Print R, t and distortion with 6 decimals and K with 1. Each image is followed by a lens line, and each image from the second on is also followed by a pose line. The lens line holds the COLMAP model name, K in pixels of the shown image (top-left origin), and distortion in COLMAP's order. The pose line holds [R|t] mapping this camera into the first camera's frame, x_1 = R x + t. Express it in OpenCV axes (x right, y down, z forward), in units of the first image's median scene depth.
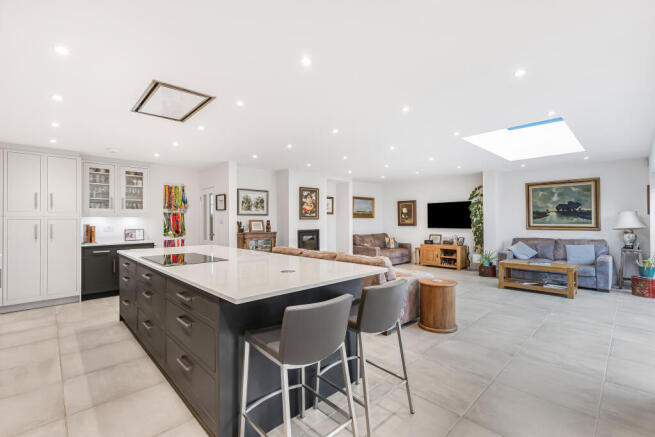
lens RADIAL K [[294.5, 0, 329.0], [0, 294.5, 217.5], [0, 0, 1]] dist [-0.008320, 0.006815]
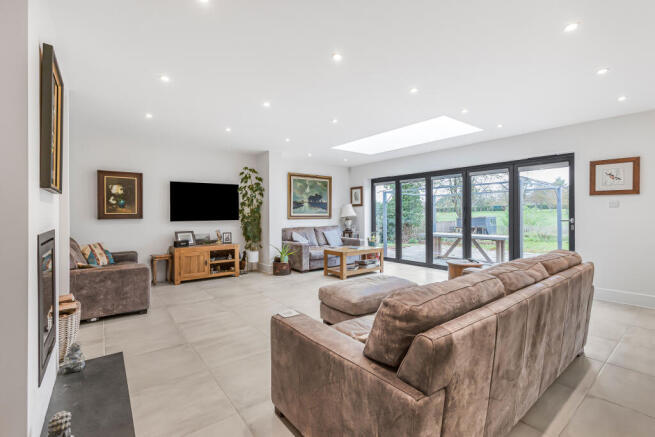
lens RADIAL K [[294.5, 0, 328.9], [0, 294.5, 214.1], [0, 0, 1]] dist [-0.008320, 0.006815]
pose [[0.097042, 0.004144, 0.995272, -0.315703], [-0.006035, 0.999975, -0.003575, 0.027041], [-0.995262, -0.005660, 0.097065, 0.799287]]
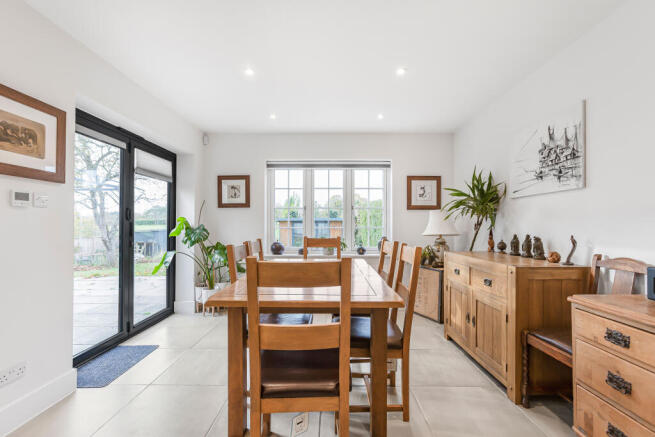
lens RADIAL K [[294.5, 0, 328.3], [0, 294.5, 223.7], [0, 0, 1]] dist [-0.008320, 0.006815]
pose [[-0.717051, 0.012030, 0.696917, -0.037082], [-0.001625, 0.999819, -0.018930, 0.026049], [-0.697019, -0.014706, -0.716902, 0.188319]]
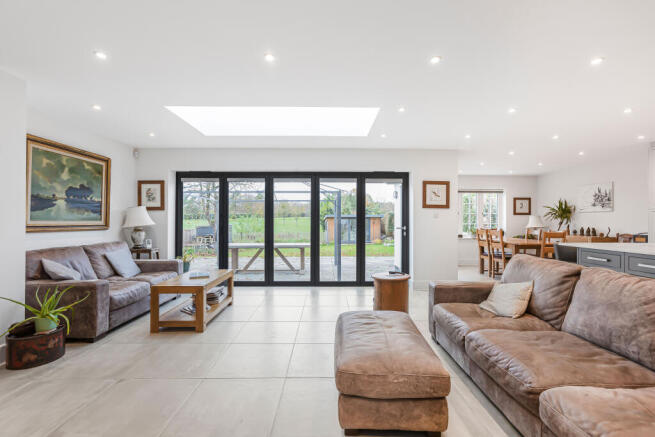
lens RADIAL K [[294.5, 0, 329.0], [0, 294.5, 220.8], [0, 0, 1]] dist [-0.008320, 0.006815]
pose [[-0.731987, 0.004826, 0.681301, 0.007437], [-0.004018, 0.999927, -0.011400, 0.026112], [-0.681306, -0.011082, -0.731915, 1.049225]]
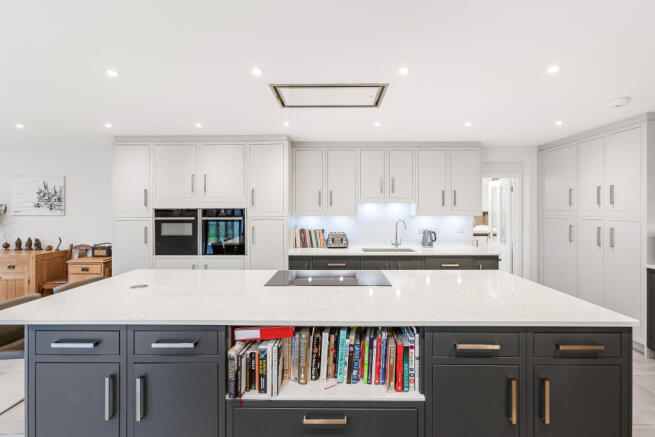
lens RADIAL K [[294.5, 0, 333.4], [0, 294.5, 208.6], [0, 0, 1]] dist [-0.008320, 0.006815]
pose [[-0.699811, 0.006177, -0.714302, 0.035157], [0.013526, 0.999898, -0.004604, -0.021651], [0.714200, -0.012883, -0.699823, 0.717838]]
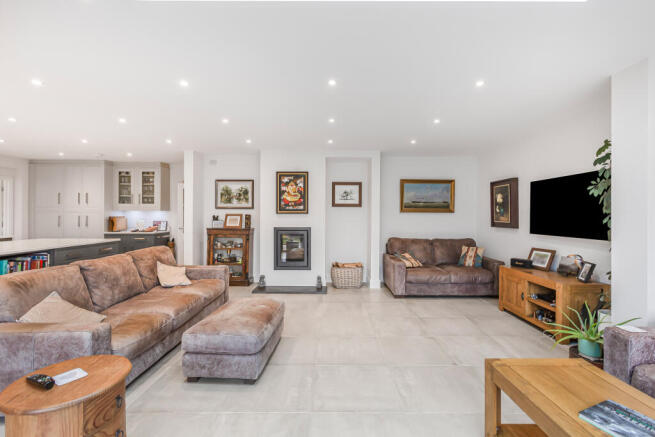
lens RADIAL K [[294.5, 0, 329.7], [0, 294.5, 213.5], [0, 0, 1]] dist [-0.008320, 0.006815]
pose [[0.724540, 0.009524, -0.689167, 0.560191], [-0.000178, 0.999907, 0.013631, -0.005163], [0.689232, -0.009753, 0.724475, 0.558916]]
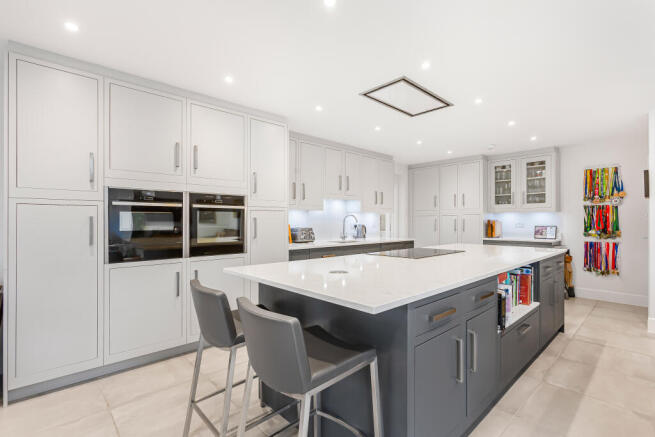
lens RADIAL K [[307.2, 0, 333.0], [0, 307.2, 219.2], [0, 0, 1]] dist [-0.002013, 0.000704]
pose [[-0.003166, 0.000933, -0.999995, 0.234879], [0.009027, 0.999959, 0.000905, 0.011742], [0.999954, -0.009024, -0.003174, 0.328561]]
